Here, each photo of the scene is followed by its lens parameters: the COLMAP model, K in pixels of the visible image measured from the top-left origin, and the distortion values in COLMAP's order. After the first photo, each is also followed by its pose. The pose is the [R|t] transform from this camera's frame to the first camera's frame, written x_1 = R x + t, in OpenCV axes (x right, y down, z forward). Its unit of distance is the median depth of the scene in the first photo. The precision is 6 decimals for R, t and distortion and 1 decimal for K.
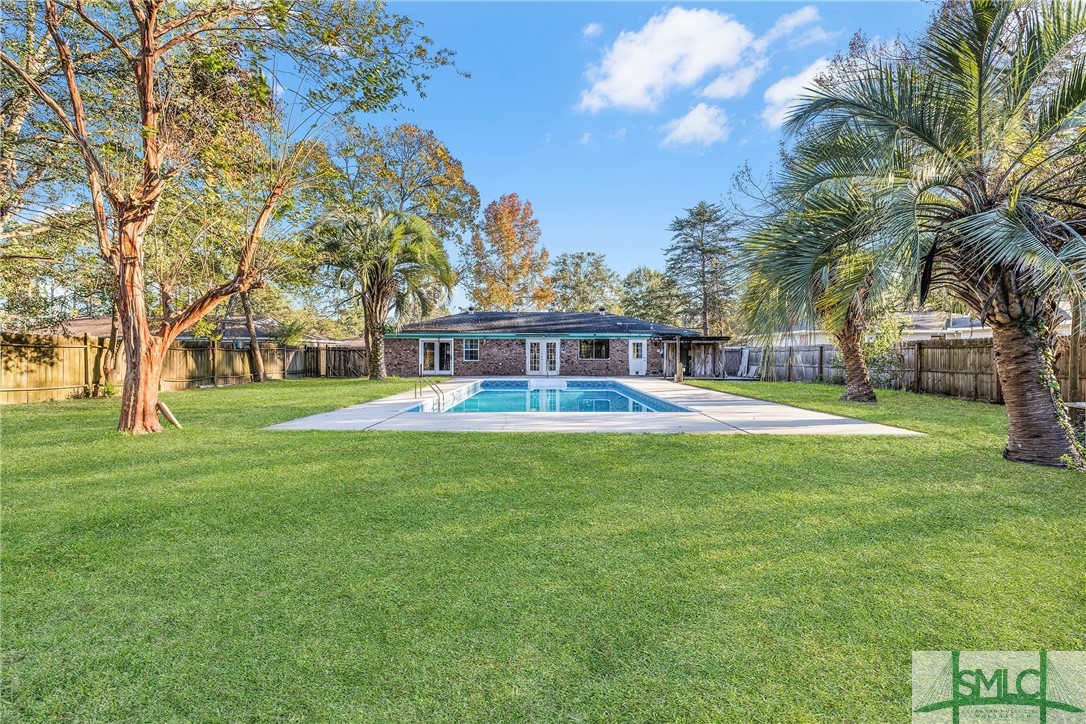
lens RADIAL K [[479.5, 0, 543.0], [0, 479.5, 362.0], [0, 0, 1]] dist [0.000368, 0.000015]
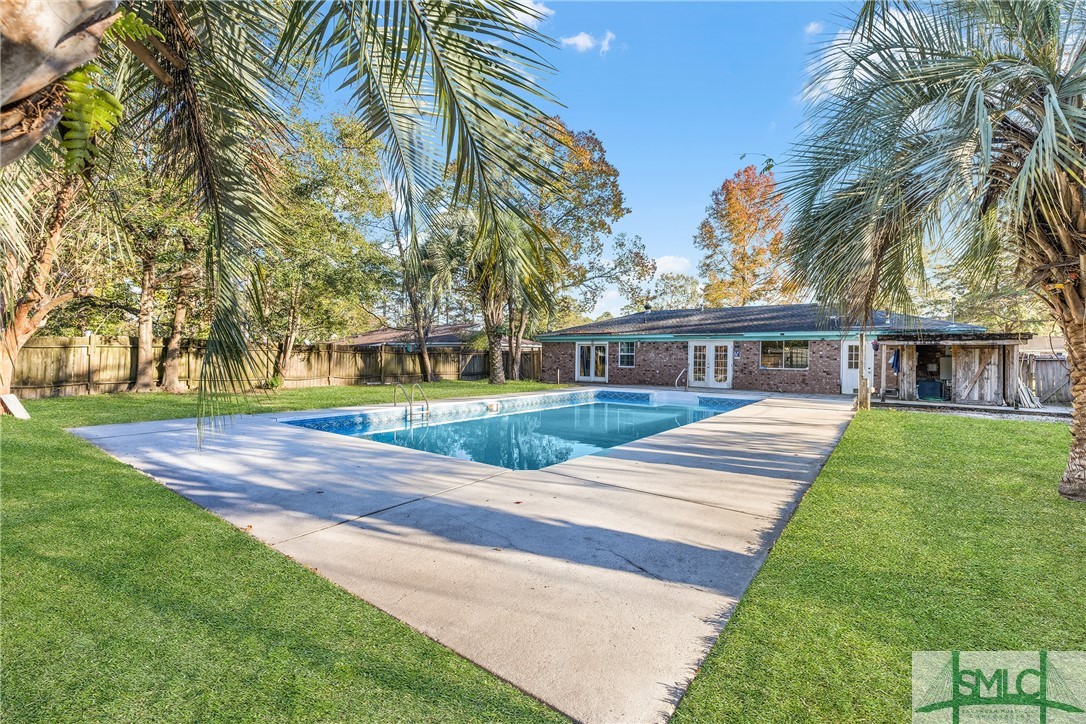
lens RADIAL K [[479.5, 0, 543.0], [0, 479.5, 362.0], [0, 0, 1]] dist [0.000368, 0.000015]
pose [[0.803616, 0.016228, -0.594926, 0.244275], [-0.023849, 0.999703, -0.004946, -0.003727], [0.594670, 0.018163, 0.803765, 0.217144]]
